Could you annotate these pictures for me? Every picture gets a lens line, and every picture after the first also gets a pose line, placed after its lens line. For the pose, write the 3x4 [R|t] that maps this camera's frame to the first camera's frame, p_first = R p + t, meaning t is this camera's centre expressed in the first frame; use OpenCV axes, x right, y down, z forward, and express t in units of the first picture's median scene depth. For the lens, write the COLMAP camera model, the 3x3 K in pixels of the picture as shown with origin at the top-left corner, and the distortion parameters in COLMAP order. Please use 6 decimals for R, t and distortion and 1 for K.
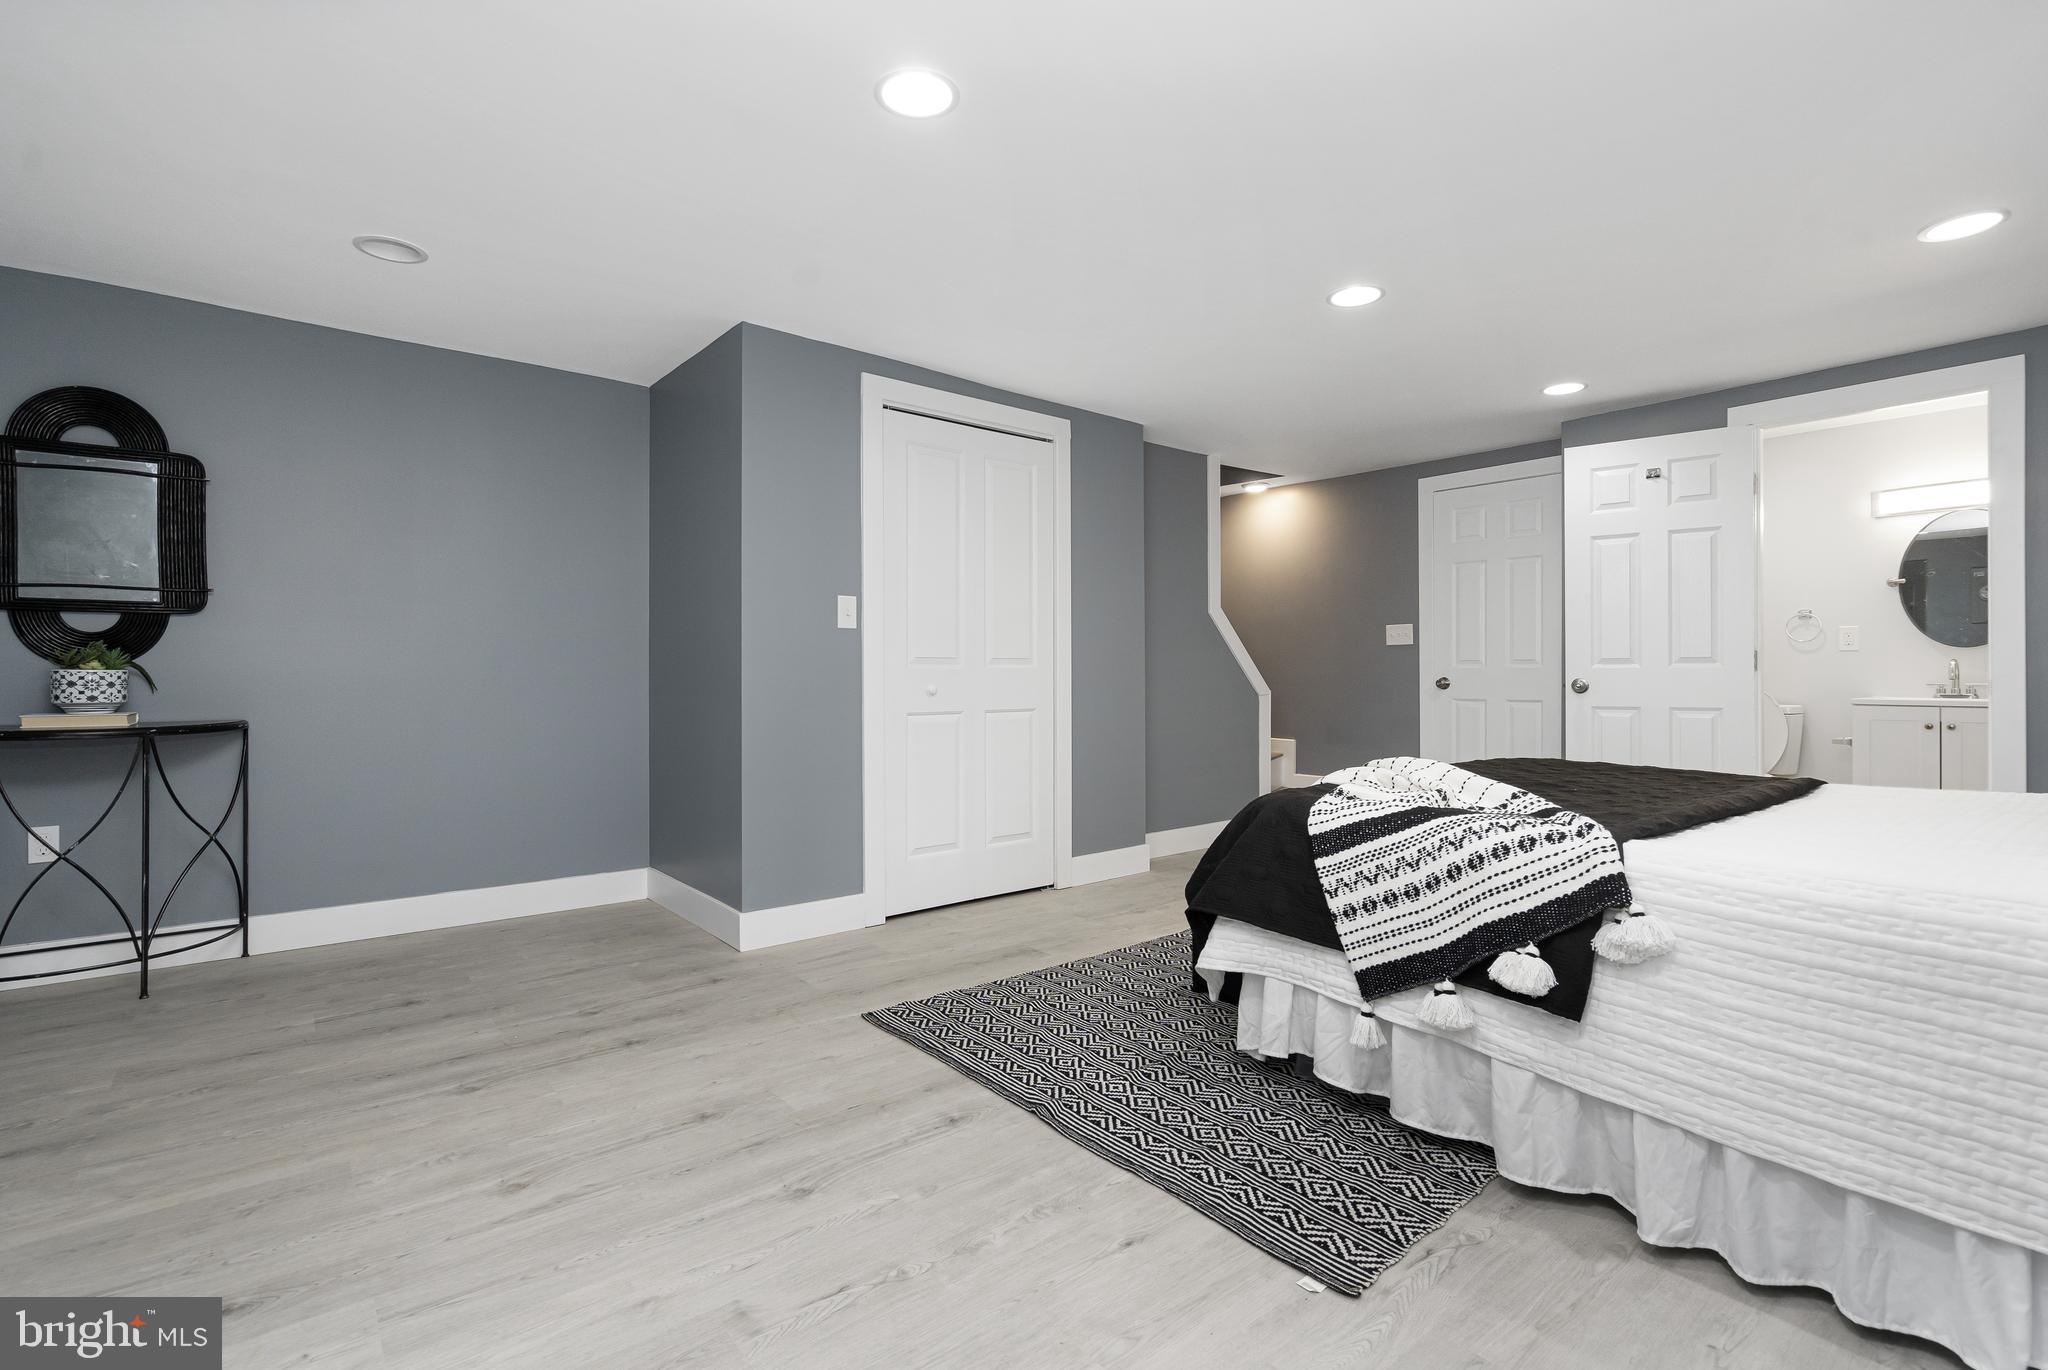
lens RADIAL K [[932.1, 0, 1025.0], [0, 932.1, 668.9], [0, 0, 1]] dist [0.001352, 0.000551]
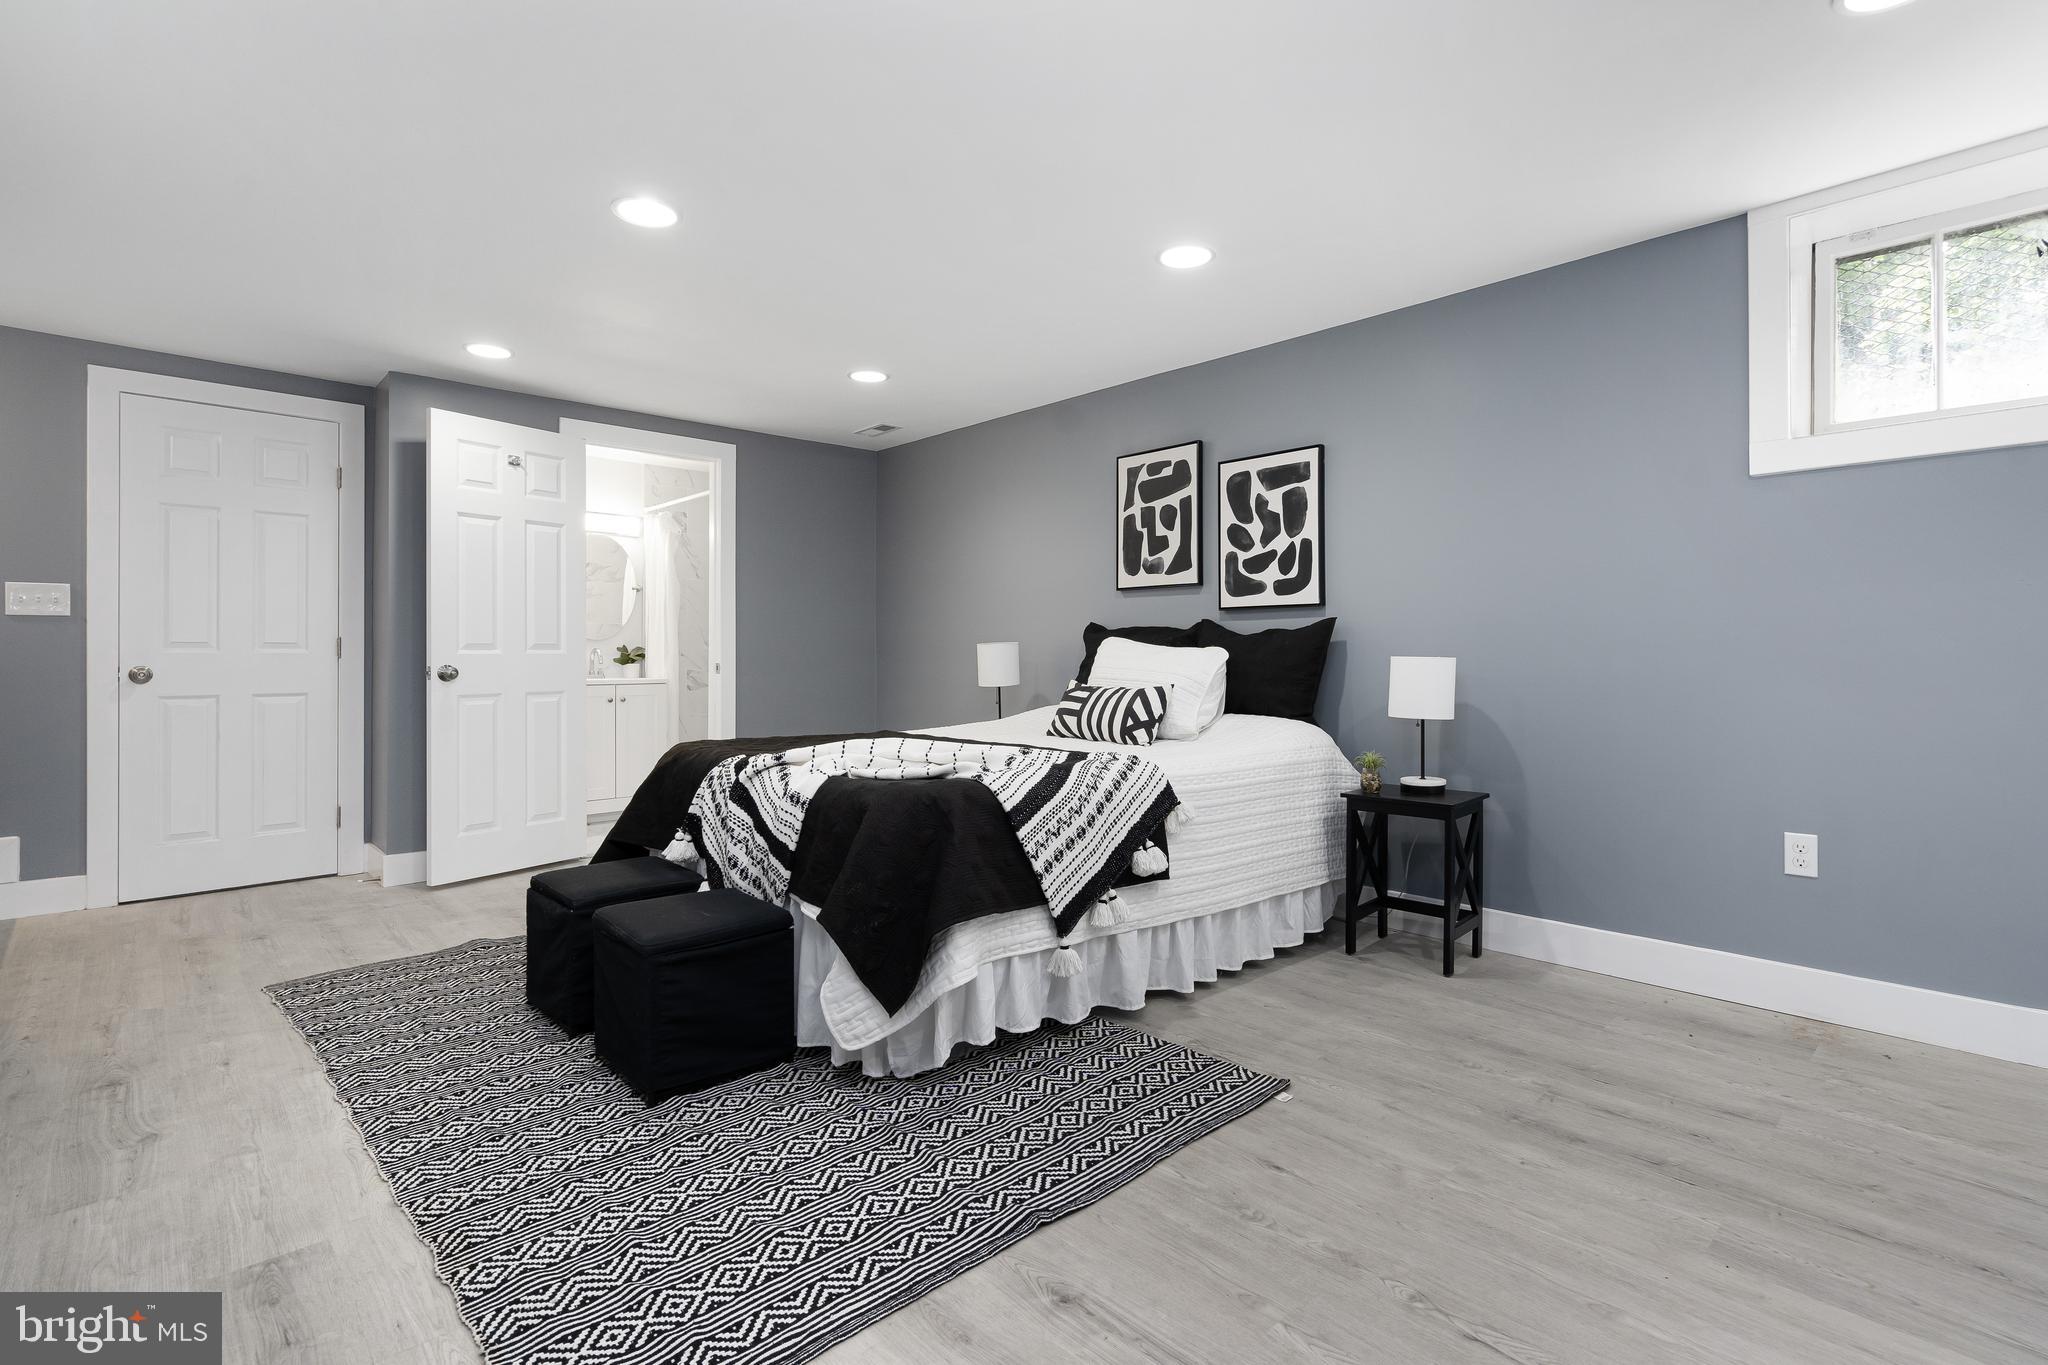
lens RADIAL K [[931.5, 0, 1030.7], [0, 931.5, 654.1], [0, 0, 1]] dist [-0.003976, -0.000045]
pose [[-0.065514, 0.005592, 0.997836, -0.797653], [-0.002920, 0.999979, -0.005796, 0.007319], [-0.997847, -0.003294, -0.065497, 1.111719]]
